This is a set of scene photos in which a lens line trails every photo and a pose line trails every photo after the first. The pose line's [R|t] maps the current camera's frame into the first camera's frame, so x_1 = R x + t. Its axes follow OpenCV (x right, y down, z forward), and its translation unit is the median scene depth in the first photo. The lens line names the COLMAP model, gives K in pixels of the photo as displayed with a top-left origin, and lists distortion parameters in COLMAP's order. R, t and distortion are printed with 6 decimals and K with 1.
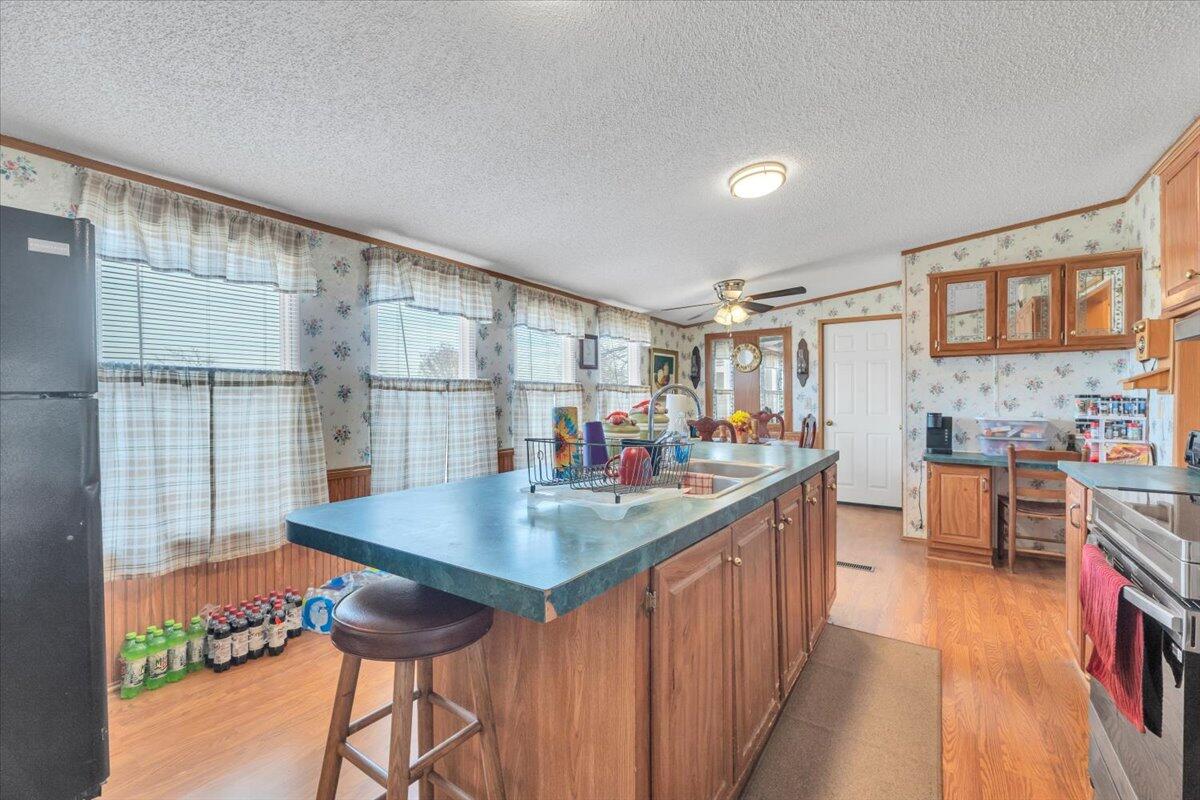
lens RADIAL K [[516.3, 0, 609.4], [0, 516.3, 396.6], [0, 0, 1]] dist [0.004654, 0.000784]
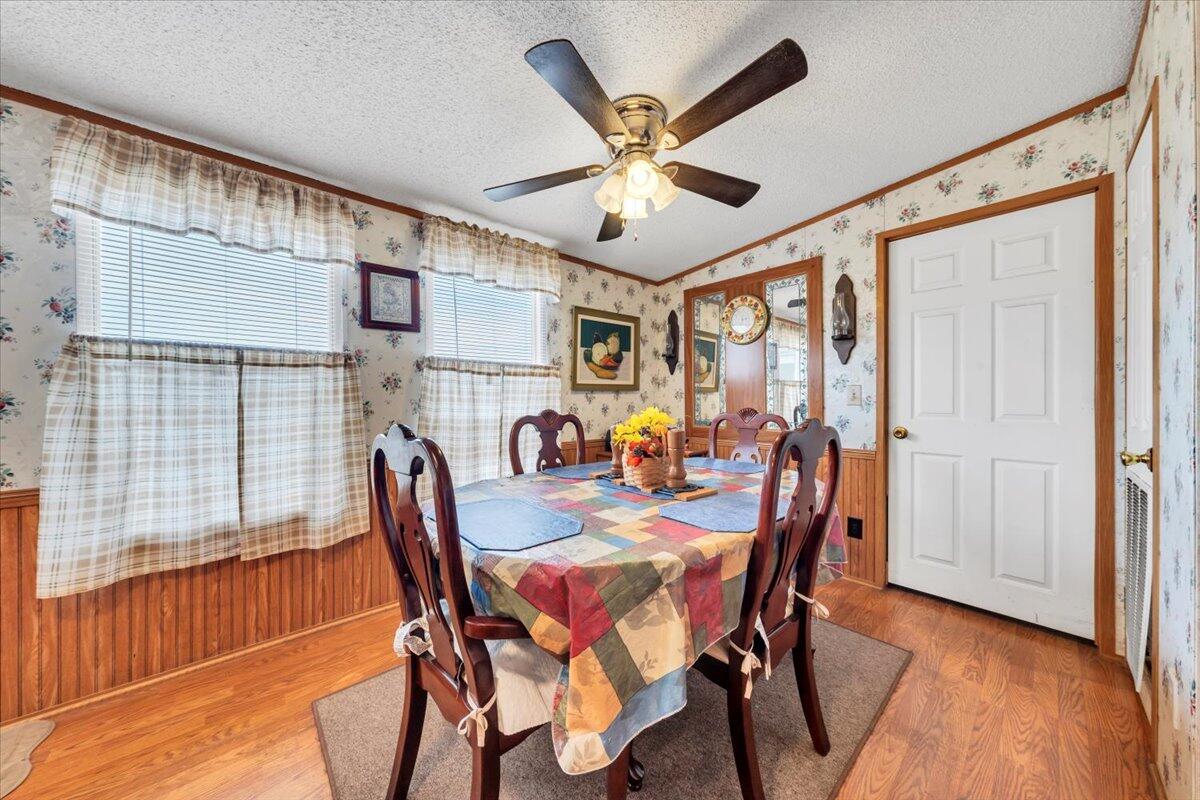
lens RADIAL K [[409.7, 0, 603.9], [0, 409.7, 397.2], [0, 0, 1]] dist [-0.000449, -0.000289]
pose [[0.962607, 0.002114, -0.270892, 0.253399], [-0.003467, 0.999984, -0.004516, 0.017936], [0.270878, 0.005286, 0.962599, 0.534197]]
